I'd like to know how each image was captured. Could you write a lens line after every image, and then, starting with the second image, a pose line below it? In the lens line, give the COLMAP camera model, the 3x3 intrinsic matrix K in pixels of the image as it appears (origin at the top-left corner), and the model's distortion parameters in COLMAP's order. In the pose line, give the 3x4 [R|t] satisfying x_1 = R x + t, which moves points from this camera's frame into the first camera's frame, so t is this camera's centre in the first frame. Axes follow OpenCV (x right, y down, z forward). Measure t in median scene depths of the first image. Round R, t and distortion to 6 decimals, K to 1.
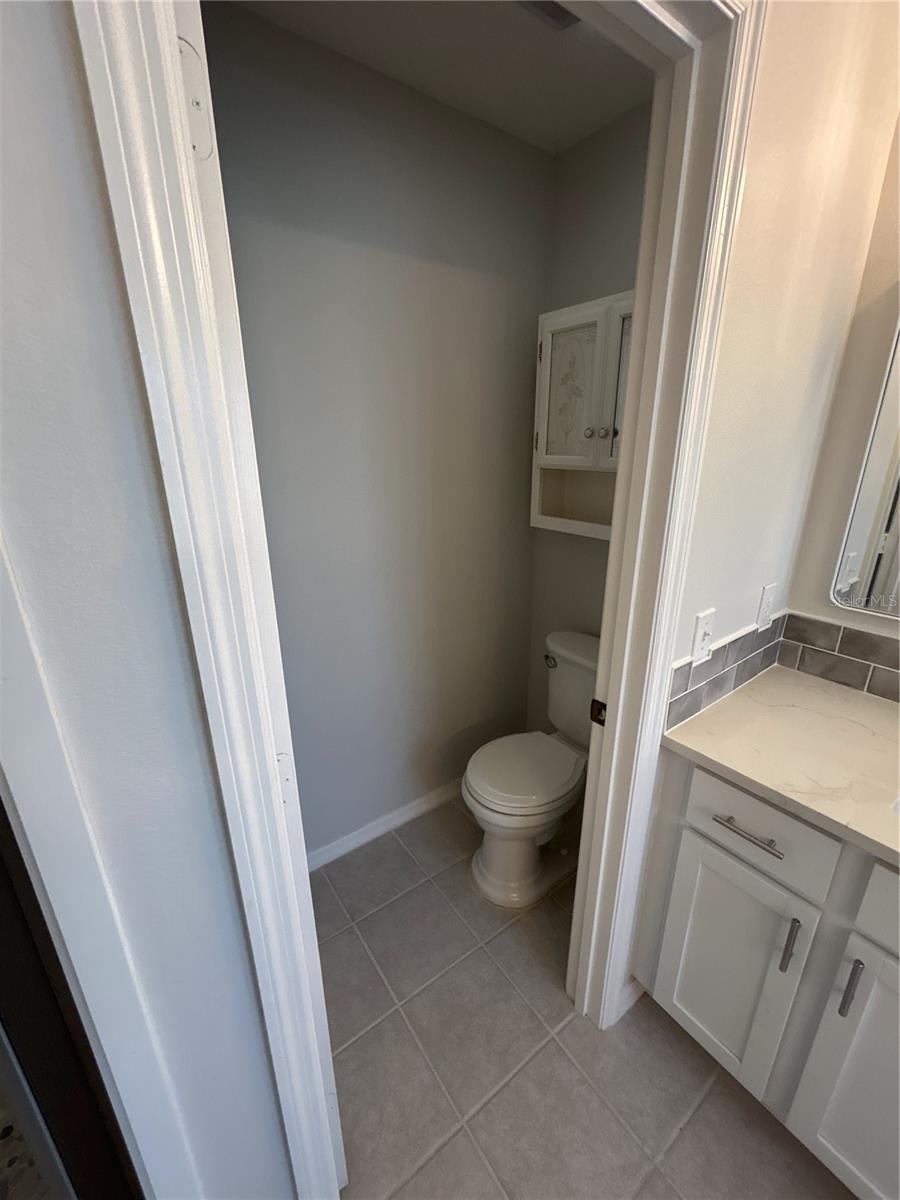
lens RADIAL K [[486.1, 0, 450.0], [0, 486.1, 600.0], [0, 0, 1]] dist [0.001998, -0.000194]
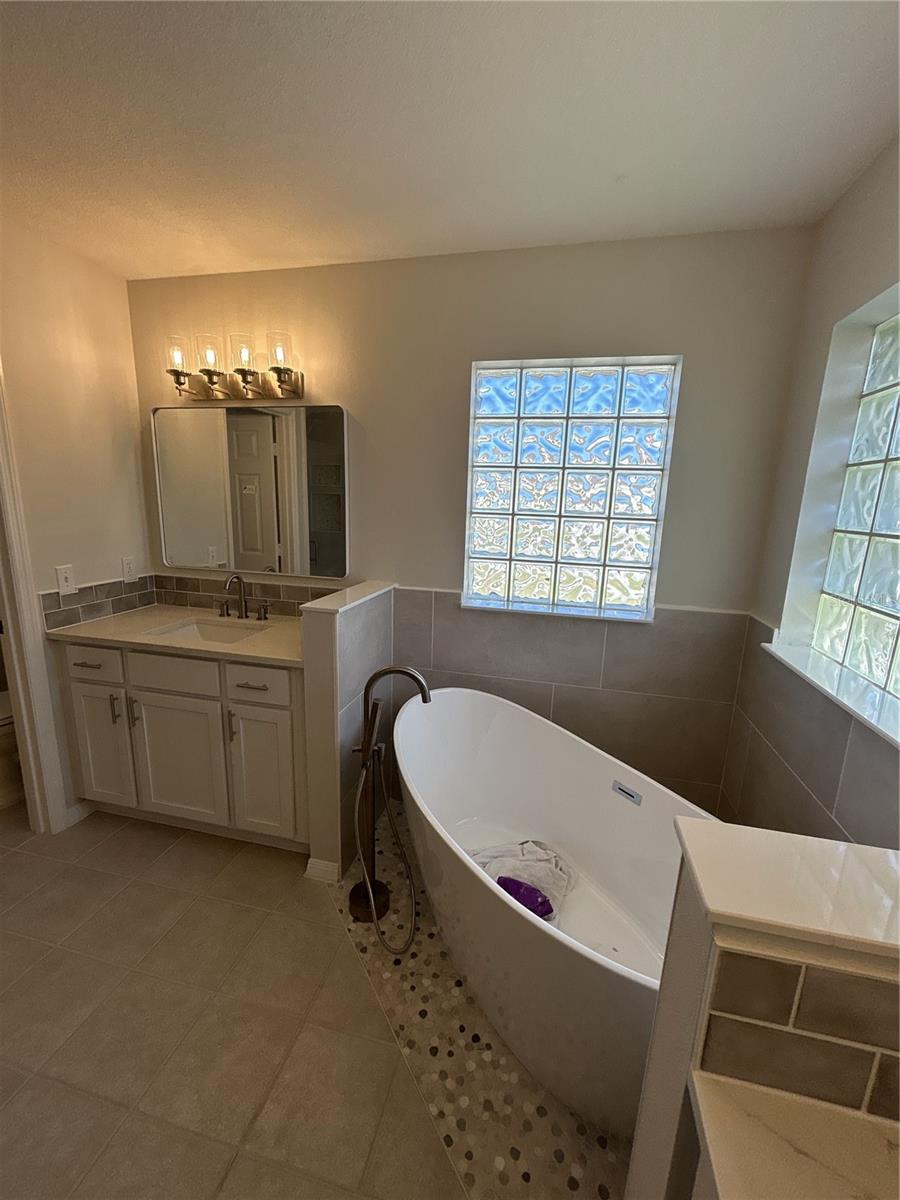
lens RADIAL K [[486.1, 0, 450.0], [0, 486.1, 600.0], [0, 0, 1]] dist [0.001998, -0.000194]
pose [[0.757766, -0.103749, 0.644225, 0.412554], [0.171657, 0.984200, -0.043412, 0.491455], [-0.629543, 0.143482, 0.763603, -1.394970]]
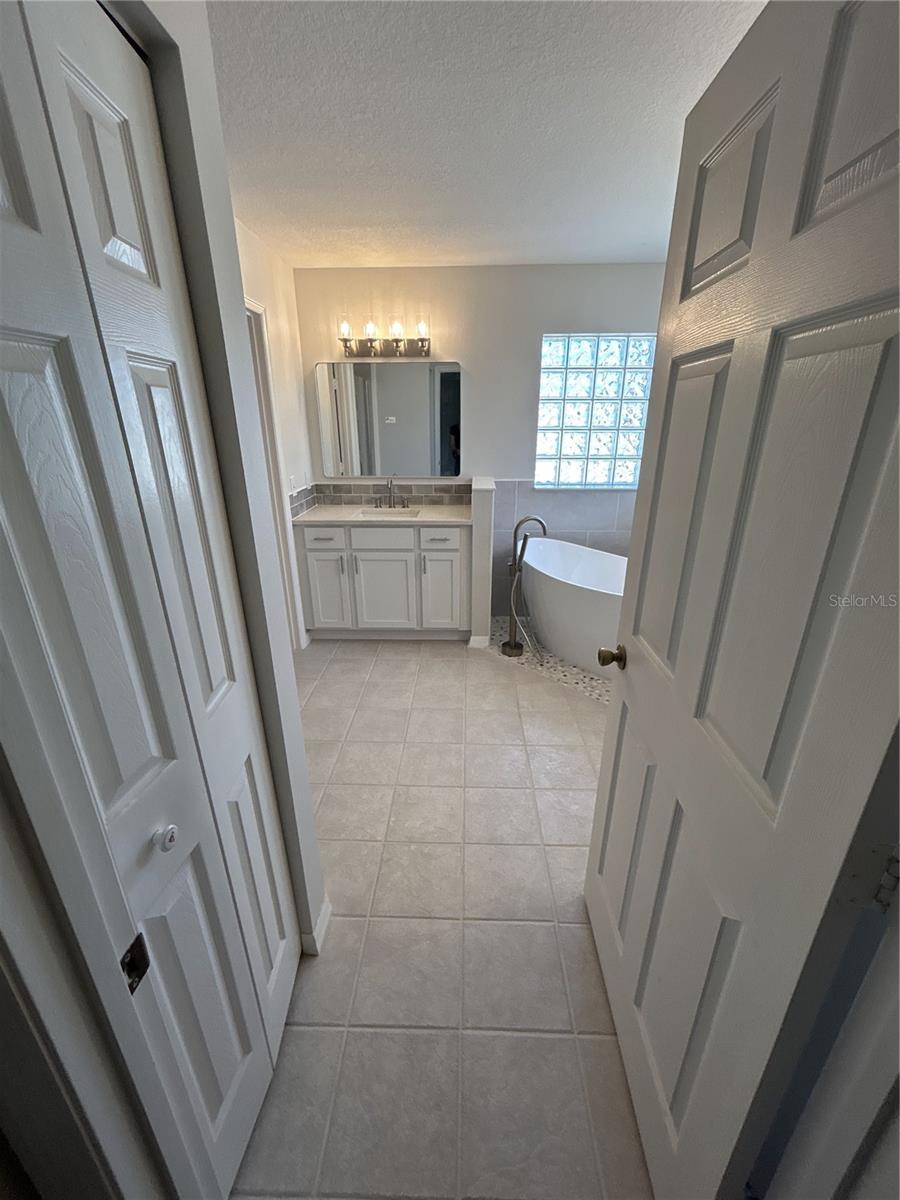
lens RADIAL K [[486.1, 0, 450.0], [0, 486.1, 600.0], [0, 0, 1]] dist [0.001998, -0.000194]
pose [[0.613123, -0.272277, 0.741583, -1.253177], [0.250184, 0.957333, 0.144644, 0.539665], [-0.749325, 0.096848, 0.655082, -1.555779]]
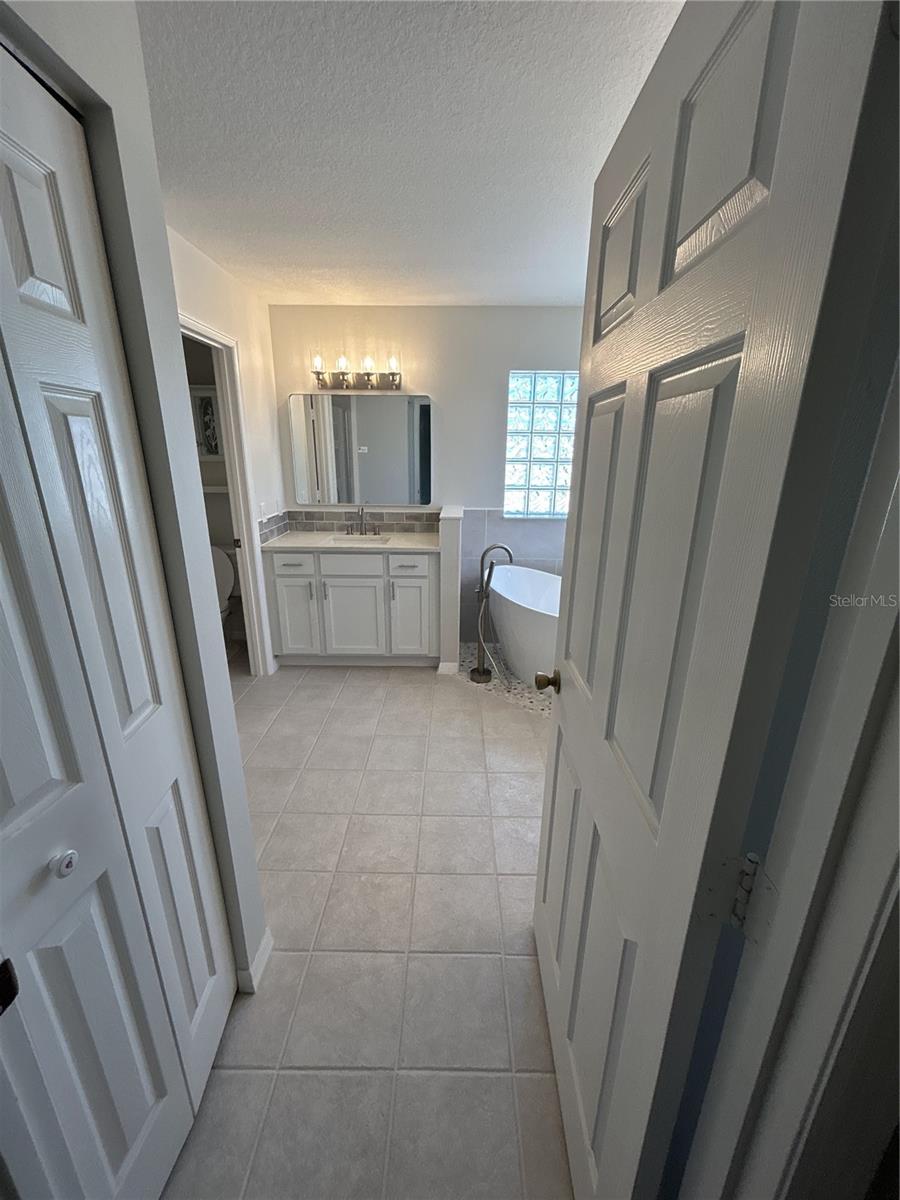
lens RADIAL K [[486.1, 0, 450.0], [0, 486.1, 600.0], [0, 0, 1]] dist [0.001998, -0.000194]
pose [[0.595317, -0.226965, 0.770769, -1.199324], [0.242631, 0.965273, 0.096839, 0.571693], [-0.765981, 0.129362, 0.629713, -1.659231]]
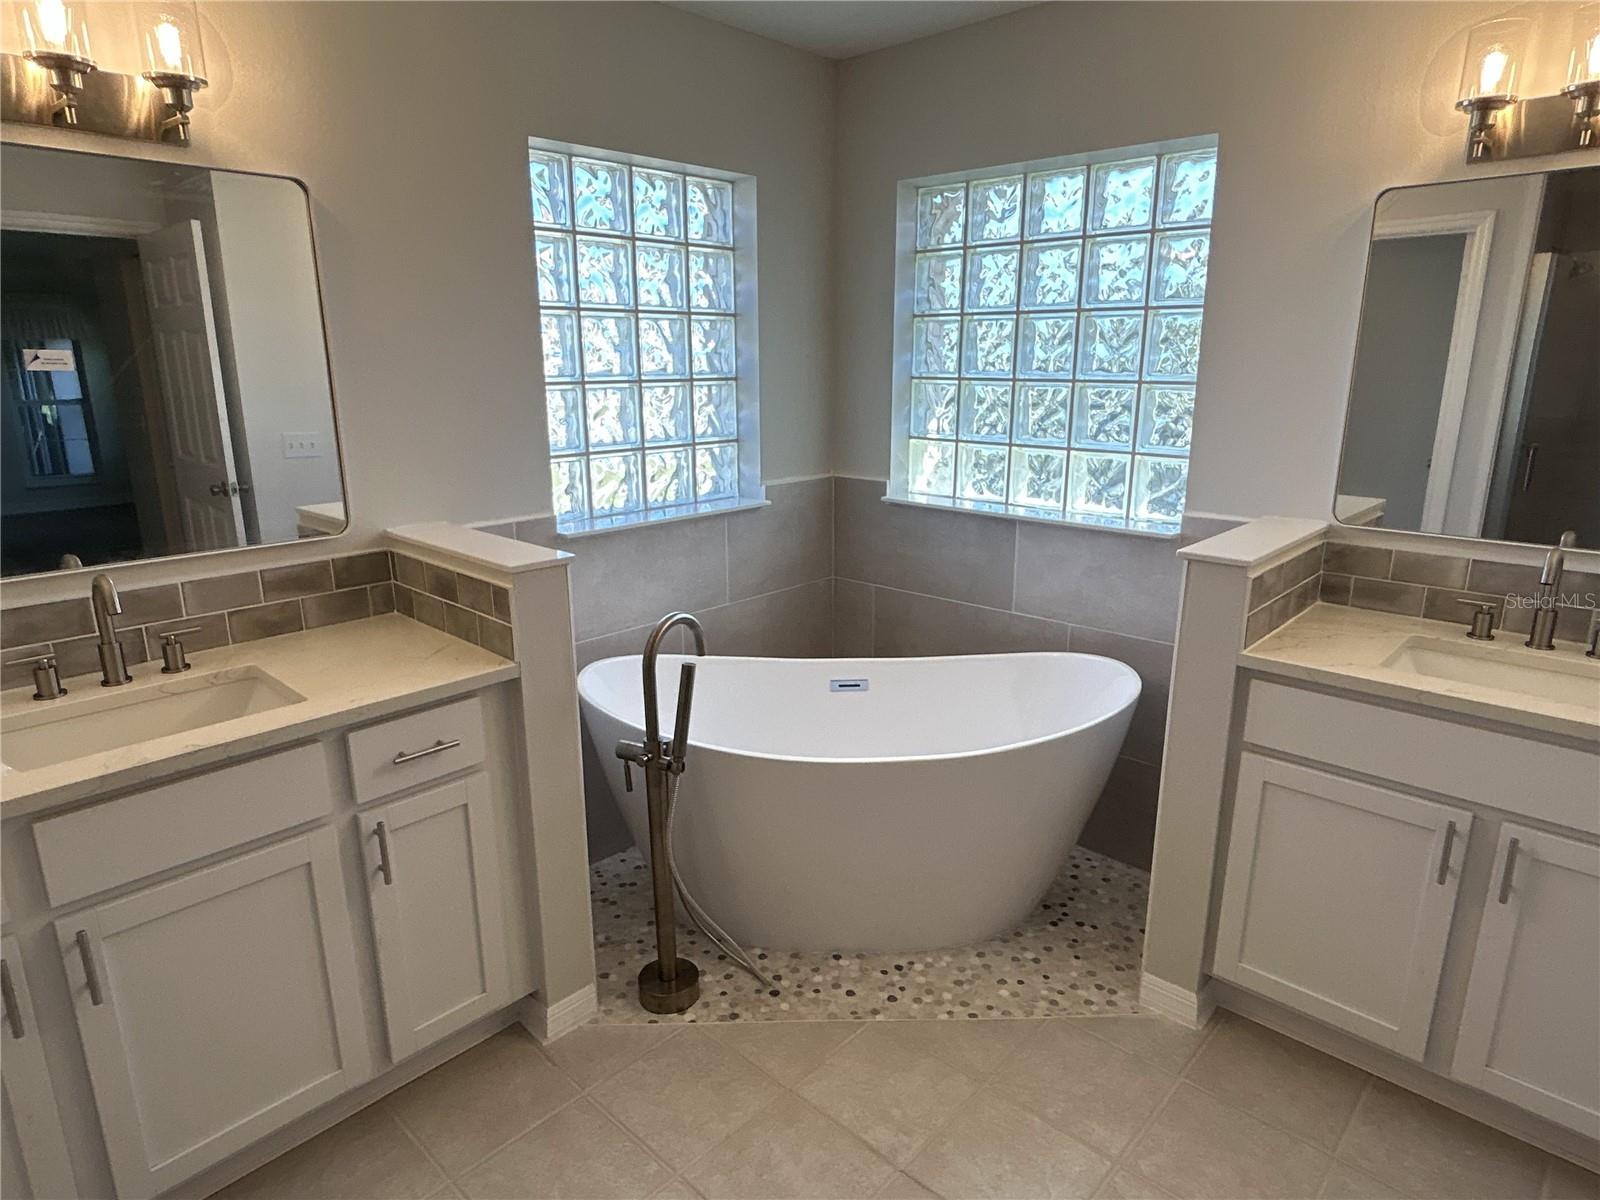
lens RADIAL K [[938.7, 0, 800.0], [0, 938.7, 600.0], [0, 0, 1]] dist [-0.003498, -0.000878]
pose [[-0.186337, -0.241455, 0.952354, -0.661837], [0.315967, 0.903109, 0.290791, 0.090761], [-0.930292, 0.355097, -0.091991, -0.208163]]
